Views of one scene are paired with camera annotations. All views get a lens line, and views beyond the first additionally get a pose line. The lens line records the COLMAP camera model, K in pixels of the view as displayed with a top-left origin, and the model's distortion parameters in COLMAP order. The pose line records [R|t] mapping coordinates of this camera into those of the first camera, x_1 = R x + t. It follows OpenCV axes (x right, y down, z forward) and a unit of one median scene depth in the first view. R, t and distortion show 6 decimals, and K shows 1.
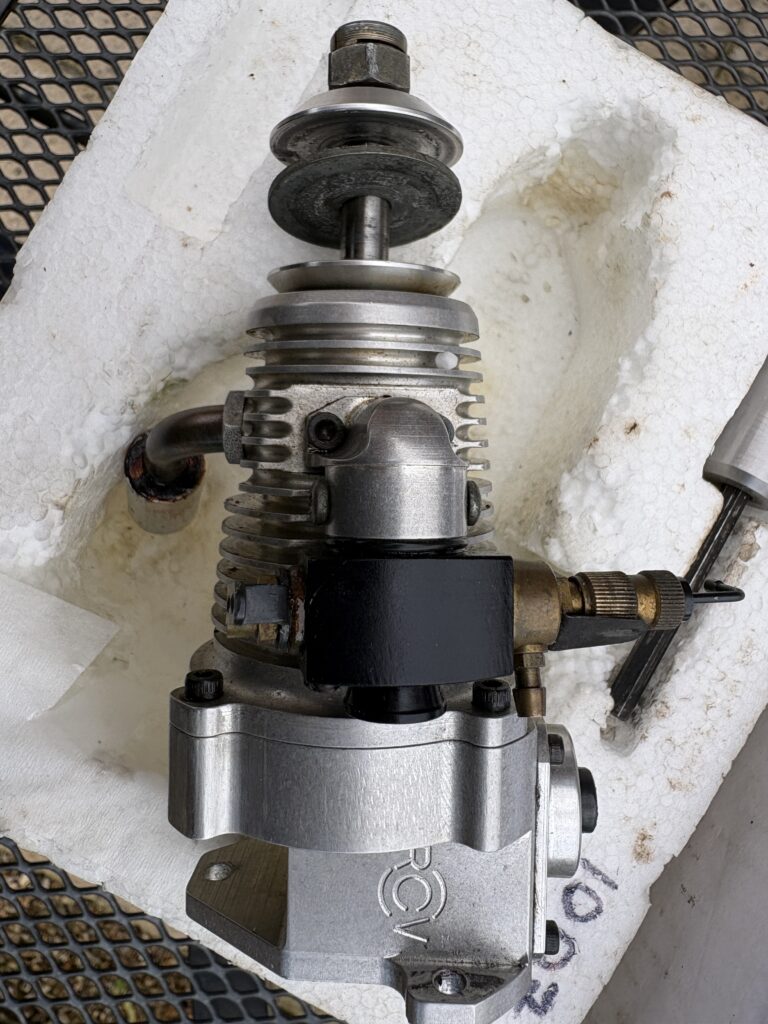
lens RADIAL K [[775.0, 0, 378.9], [0, 775.0, 511.2], [0, 0, 1]] dist [0.001130, -0.033949]
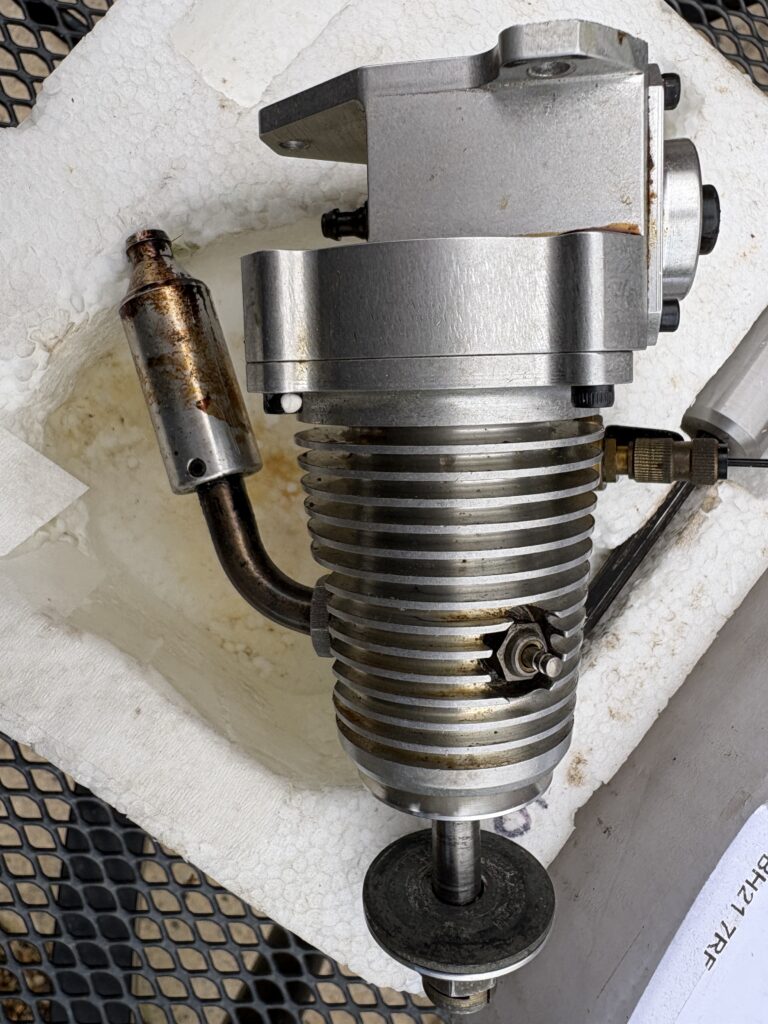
lens RADIAL K [[775.0, 0, 377.7], [0, 775.0, 514.6], [0, 0, 1]] dist [0.001130, -0.033949]
pose [[0.982379, 0.148815, 0.113070, -0.087485], [-0.147607, 0.988863, -0.019025, 0.155421], [-0.114642, 0.002000, 0.993405, 0.001479]]
